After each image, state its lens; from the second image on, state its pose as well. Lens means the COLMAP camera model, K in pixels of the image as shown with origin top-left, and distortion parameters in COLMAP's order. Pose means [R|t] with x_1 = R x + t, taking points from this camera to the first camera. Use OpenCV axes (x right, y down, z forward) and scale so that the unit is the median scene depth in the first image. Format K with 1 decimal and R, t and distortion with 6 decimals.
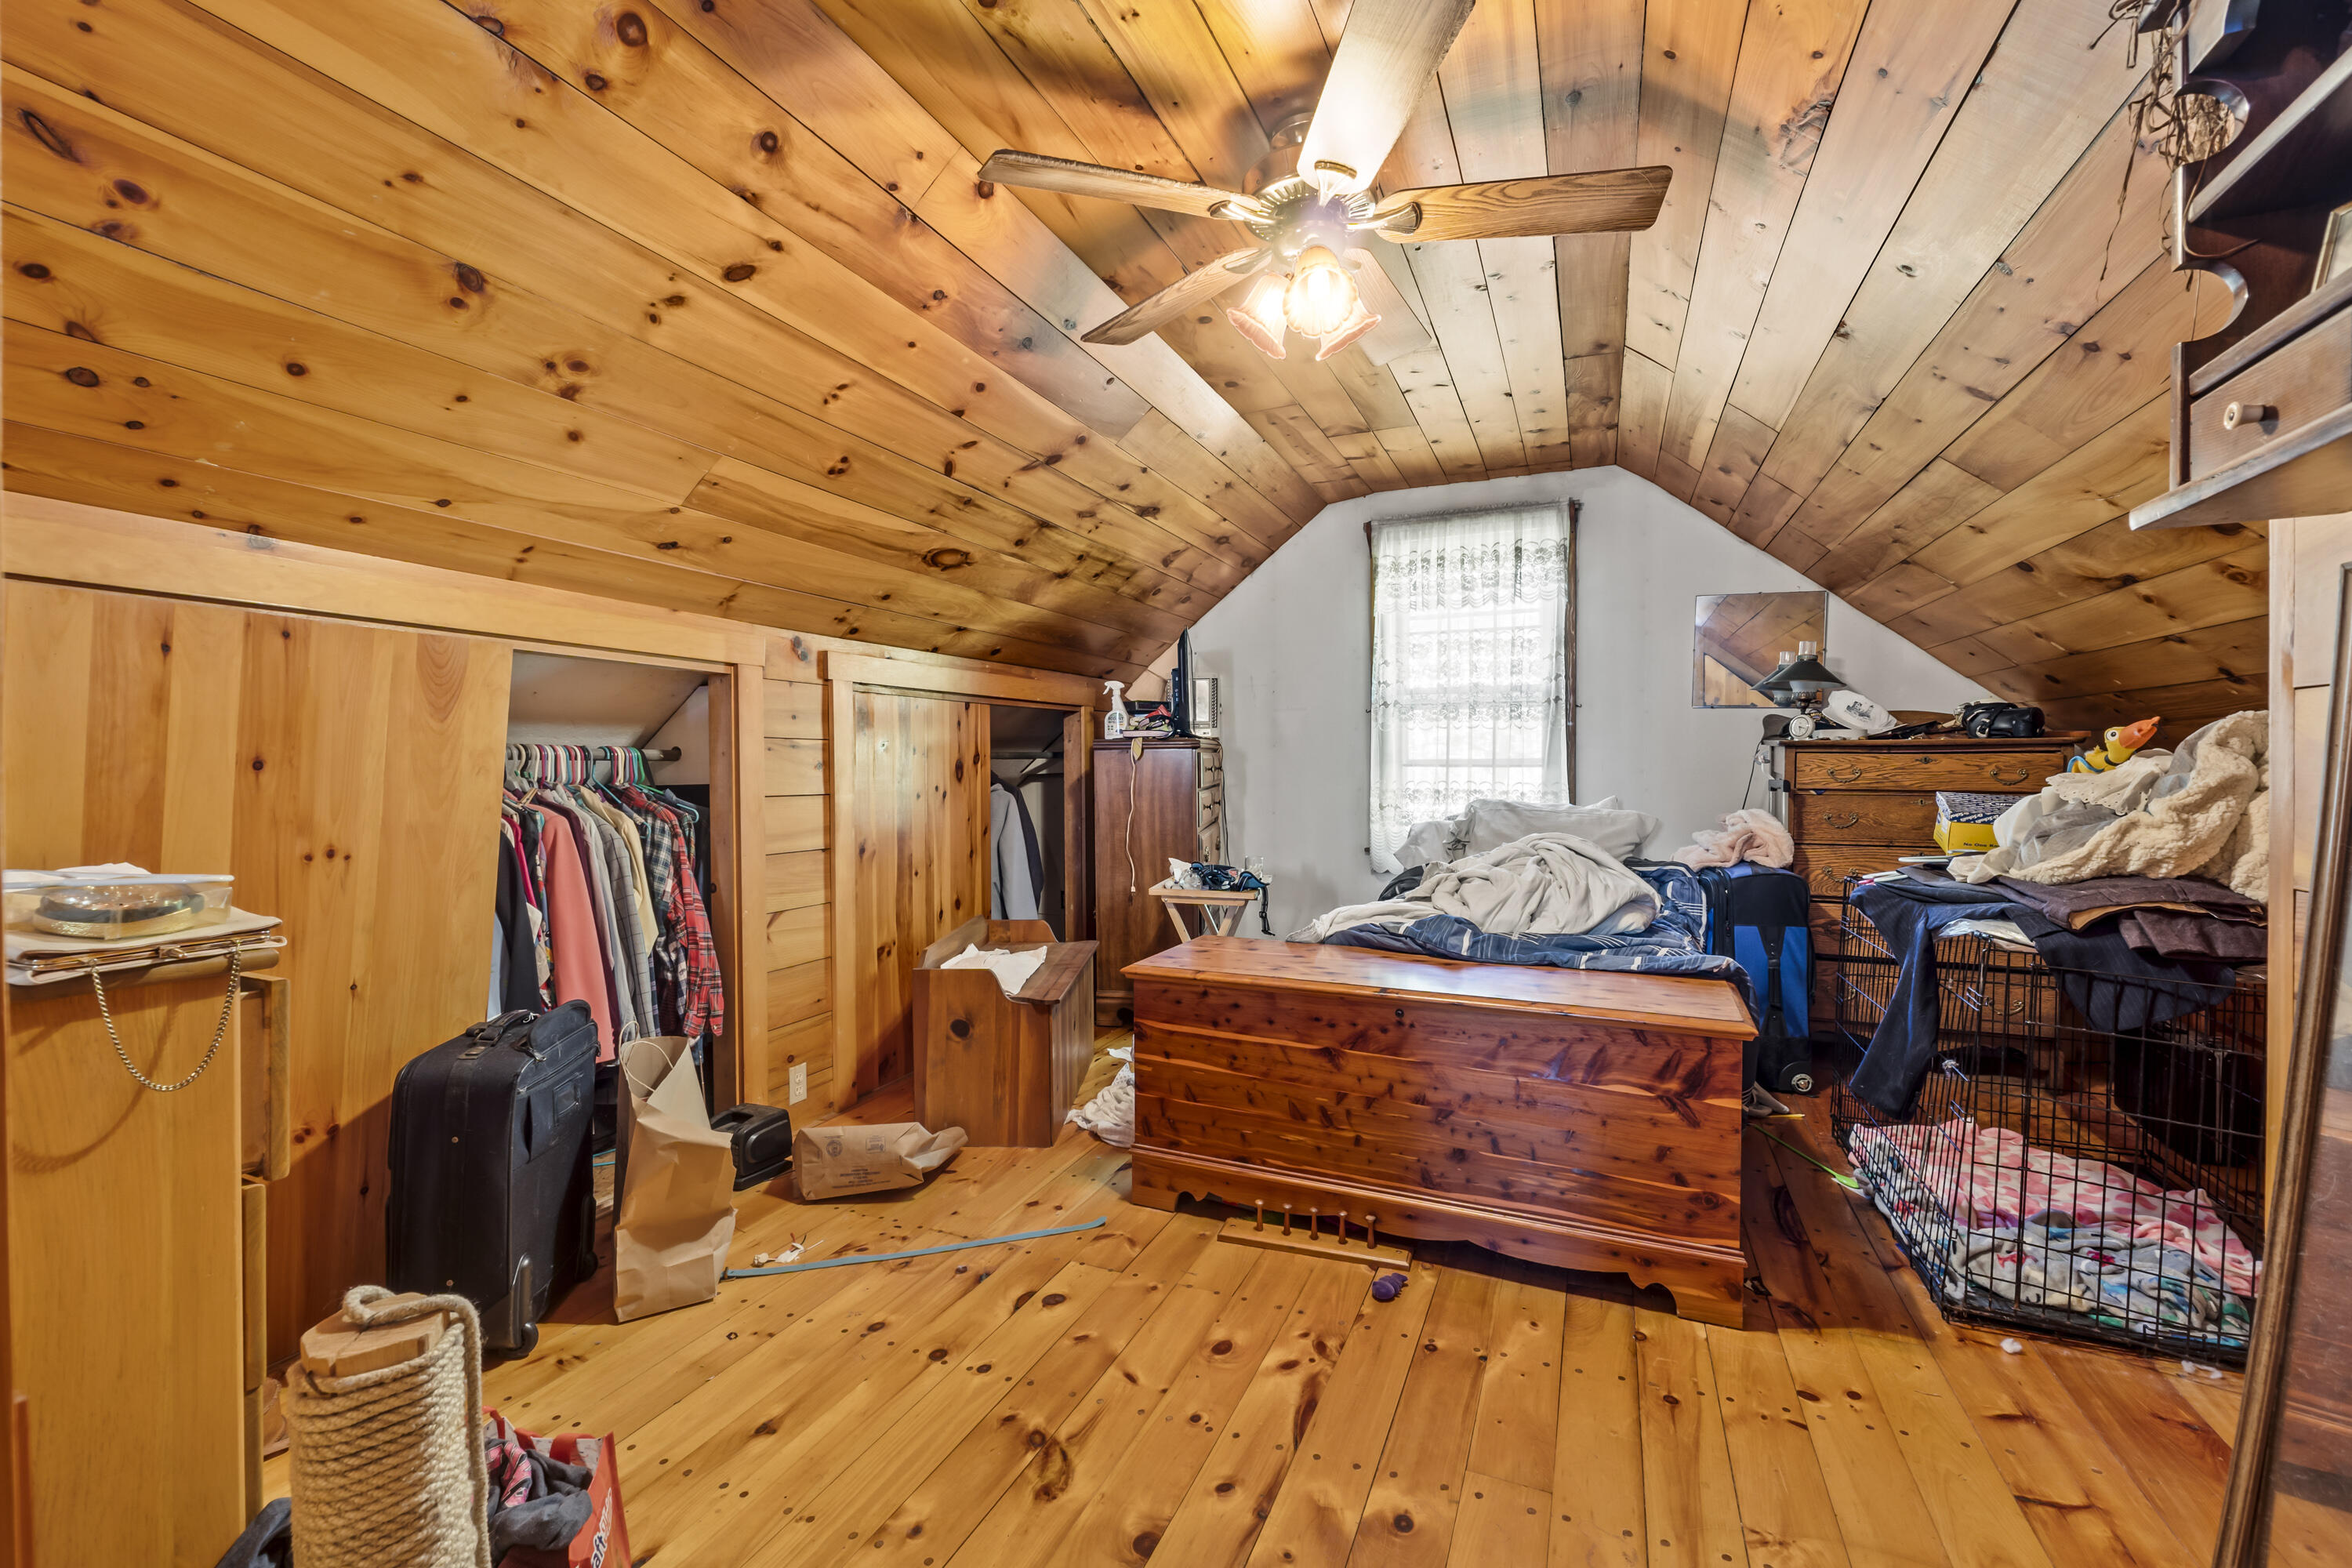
lens RADIAL K [[987.1, 0, 1169.6], [0, 987.1, 782.7], [0, 0, 1]] dist [-0.001478, -0.000254]
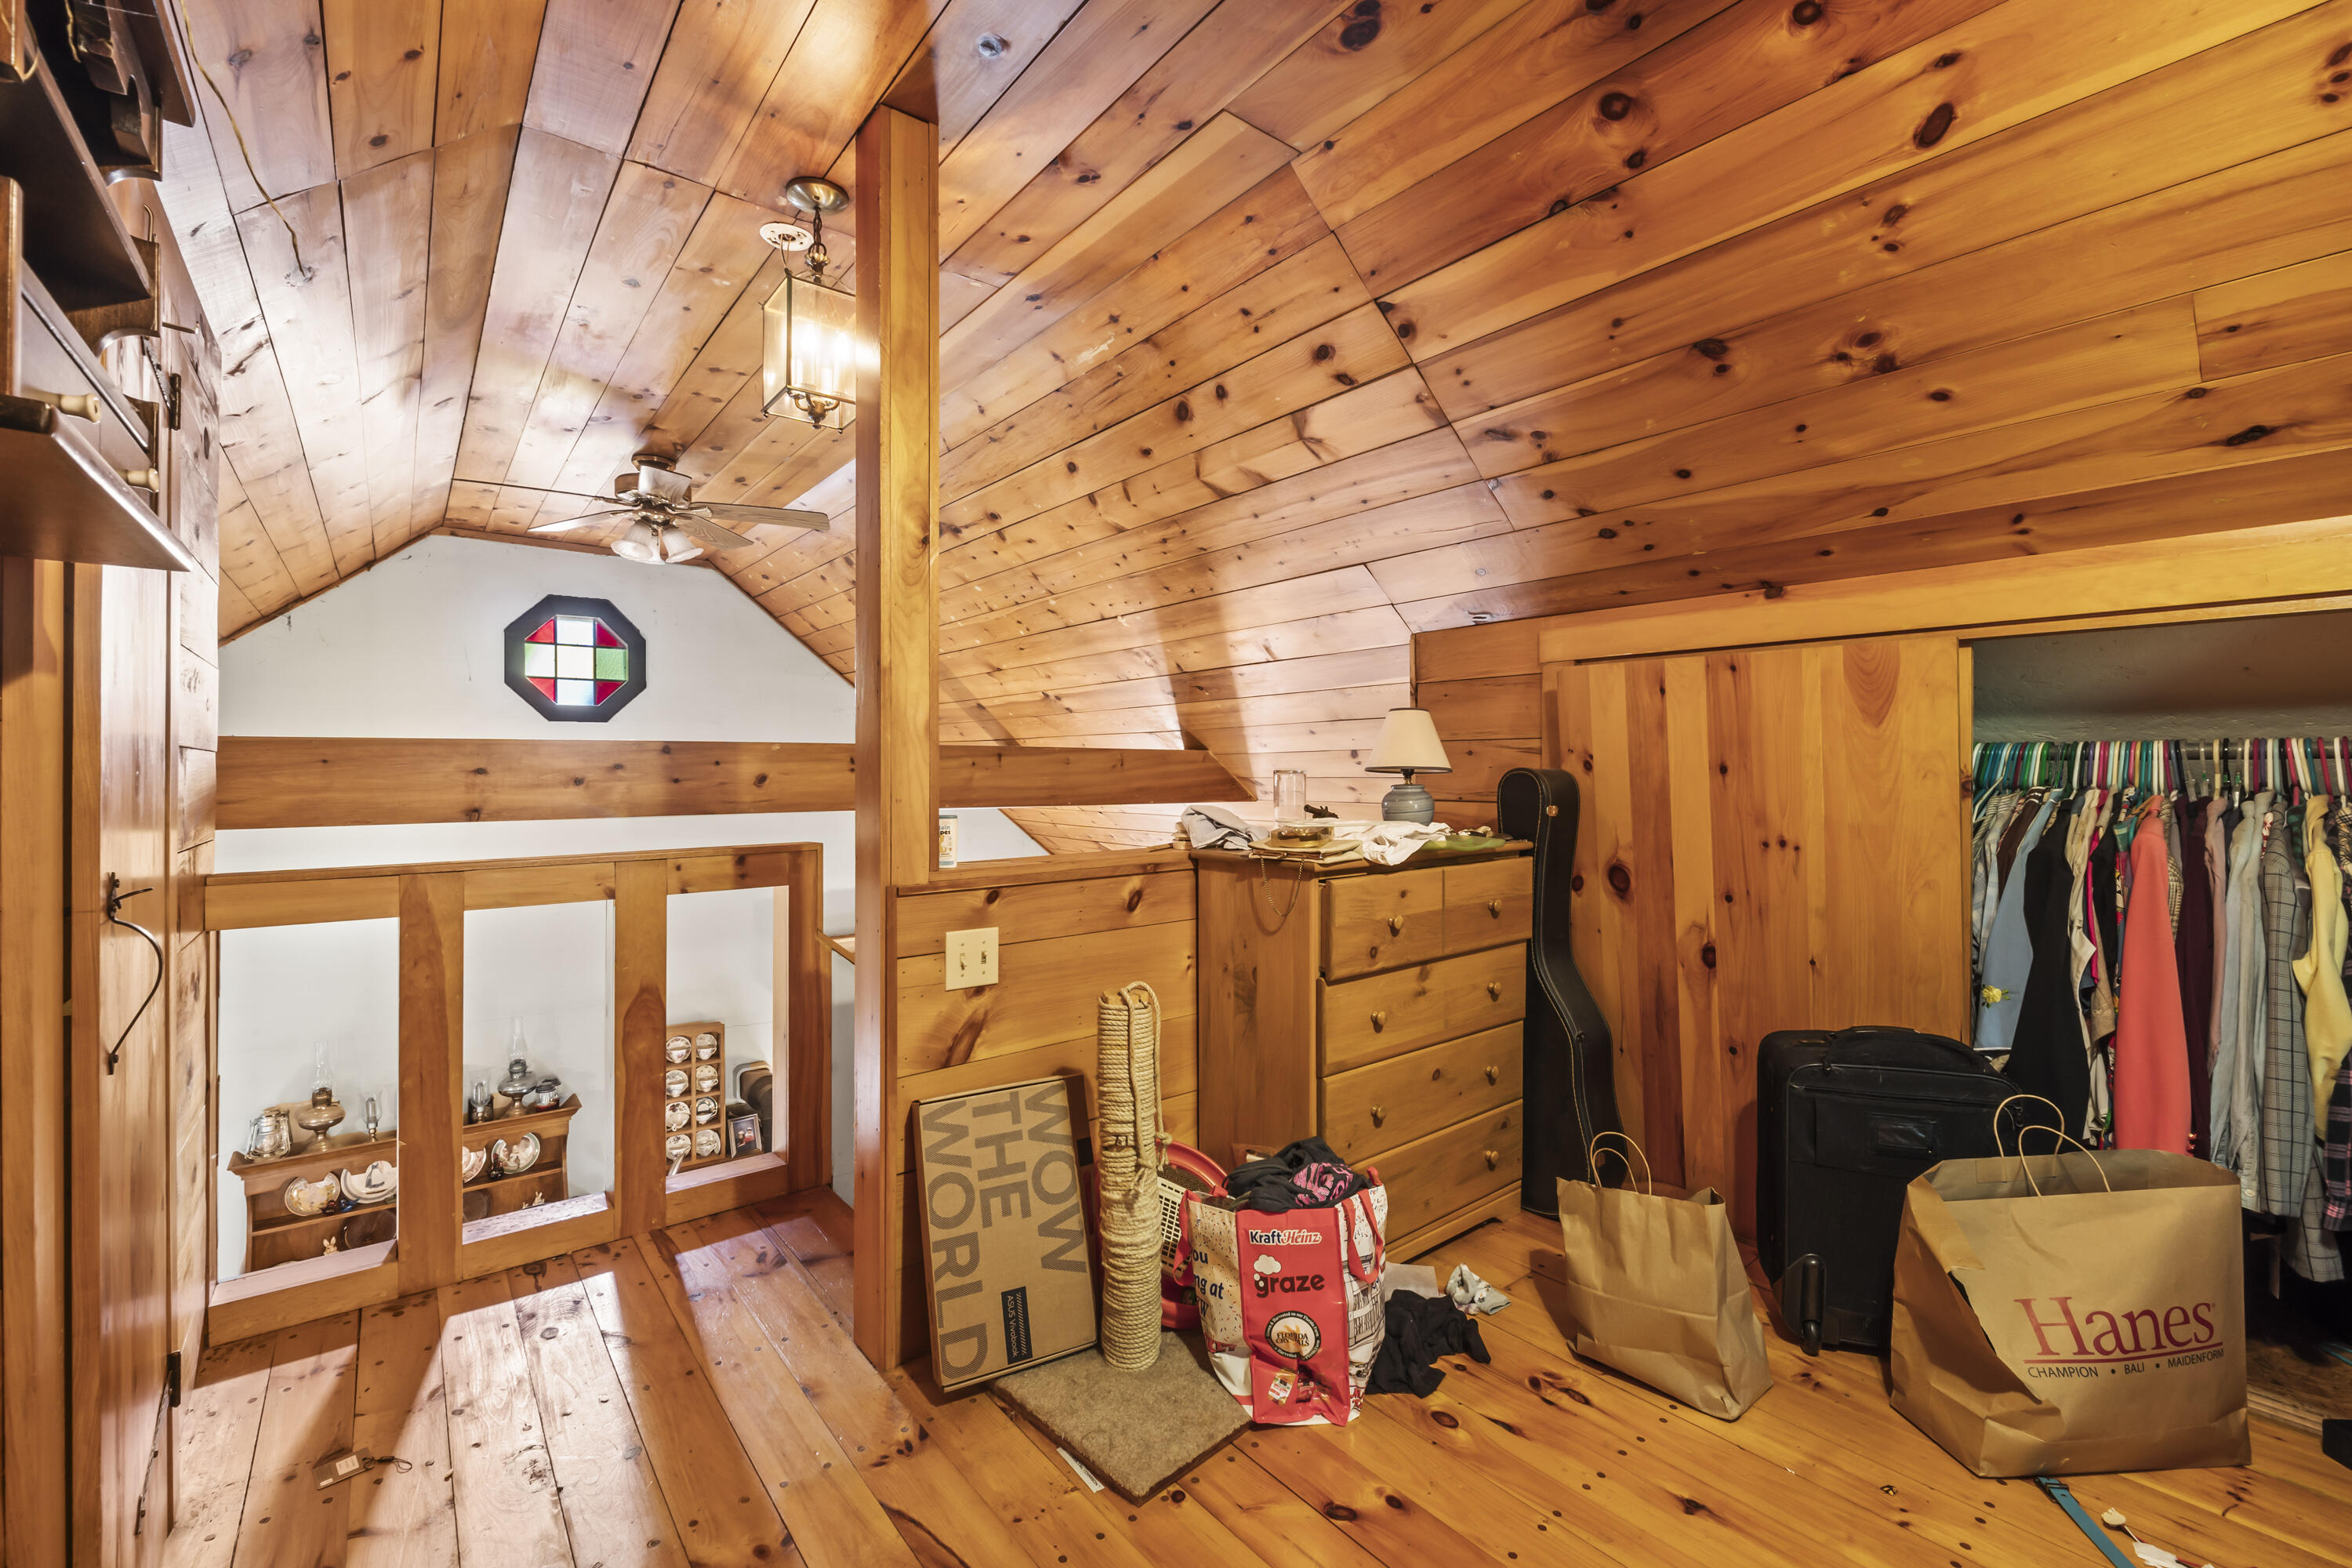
lens RADIAL K [[987.1, 0, 1171.2], [0, 987.1, 771.4], [0, 0, 1]] dist [-0.001478, -0.000254]
pose [[-0.455886, 0.004262, -0.890028, 0.547082], [-0.007020, 0.999940, 0.008384, -0.019856], [0.890011, 0.010070, -0.455829, 0.875423]]
